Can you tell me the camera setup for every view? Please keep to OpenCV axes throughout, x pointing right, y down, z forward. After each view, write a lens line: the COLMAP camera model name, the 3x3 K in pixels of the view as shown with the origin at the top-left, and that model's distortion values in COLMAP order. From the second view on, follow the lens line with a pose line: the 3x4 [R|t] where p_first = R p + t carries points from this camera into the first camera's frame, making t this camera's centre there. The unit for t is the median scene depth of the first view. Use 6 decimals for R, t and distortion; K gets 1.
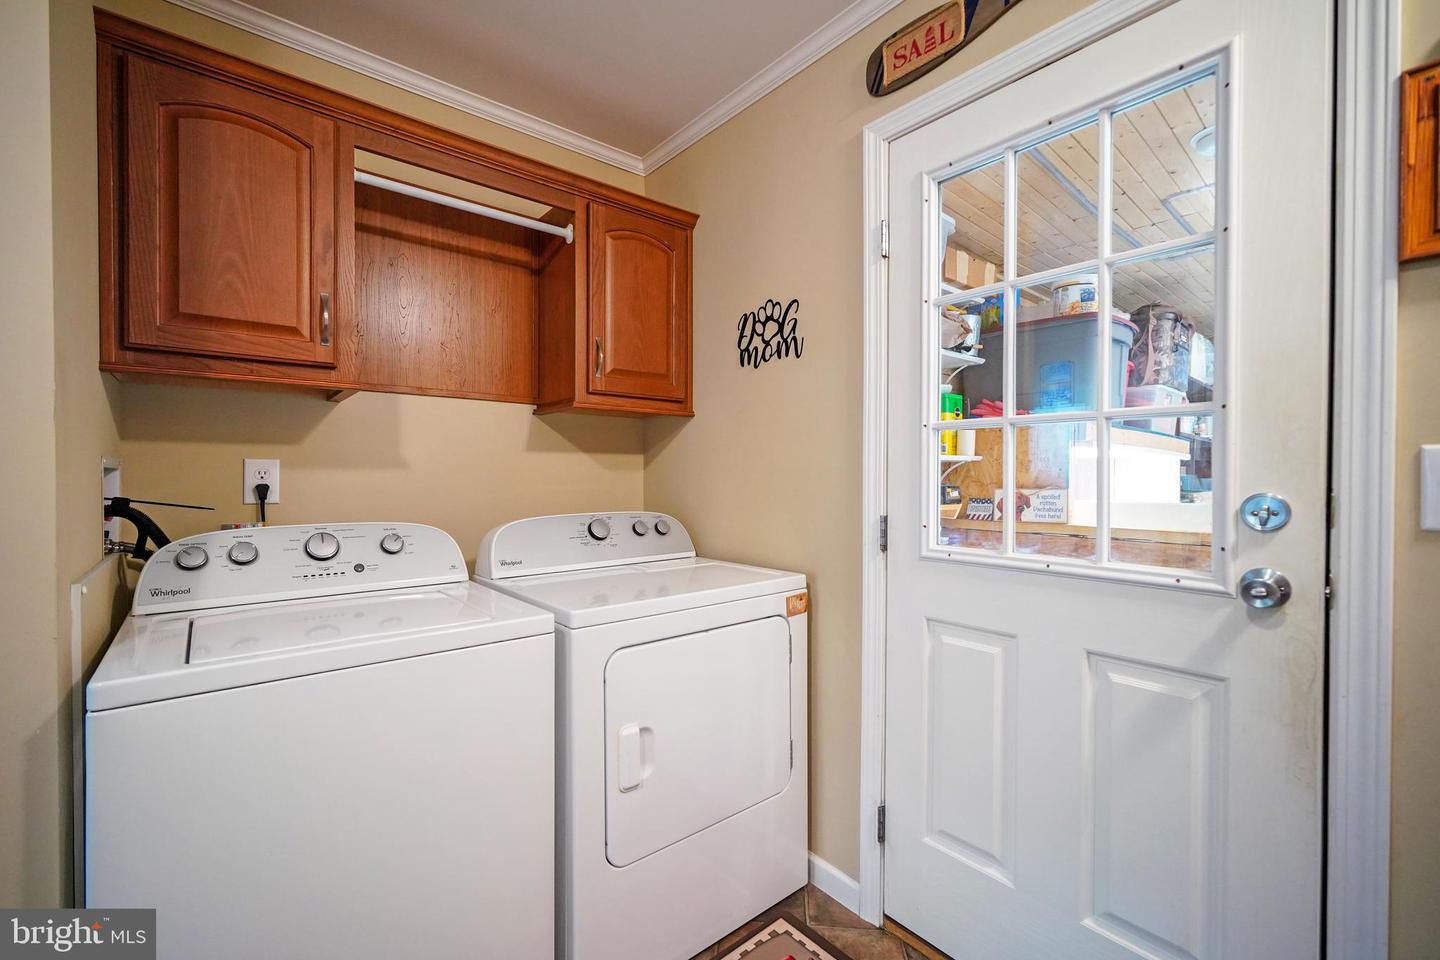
lens RADIAL K [[608.1, 0, 710.0], [0, 608.1, 478.2], [0, 0, 1]] dist [-0.001116, 0.000428]
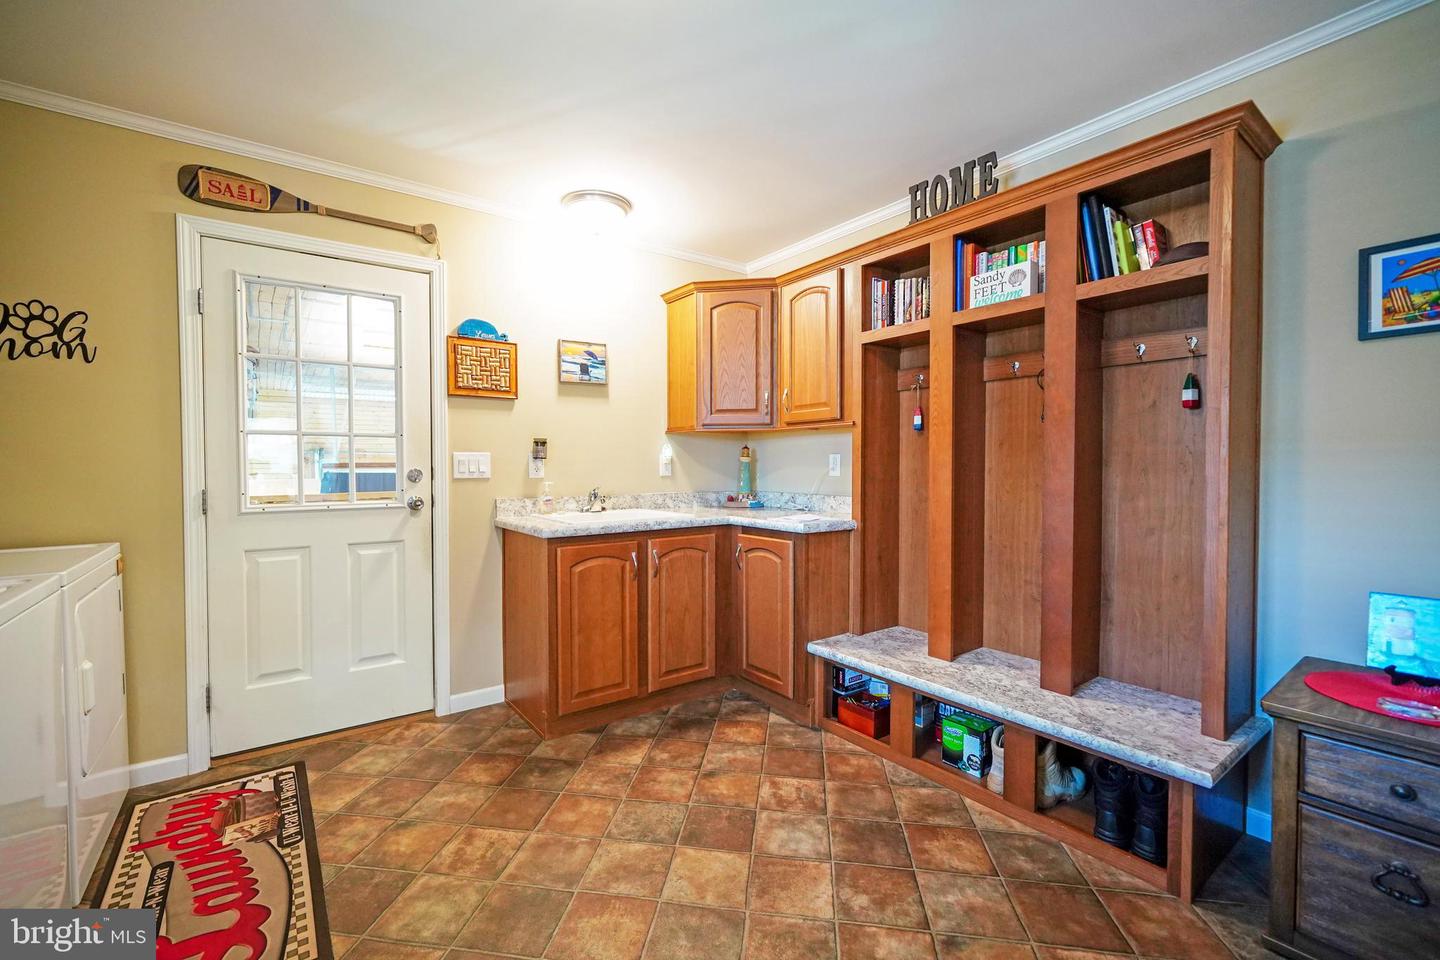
lens RADIAL K [[608.1, 0, 710.0], [0, 608.1, 478.2], [0, 0, 1]] dist [-0.001116, 0.000428]
pose [[0.056513, -0.030239, 0.997944, -1.092381], [0.007289, 0.999527, 0.029874, -0.001571], [-0.998375, 0.005586, 0.056707, -0.299440]]
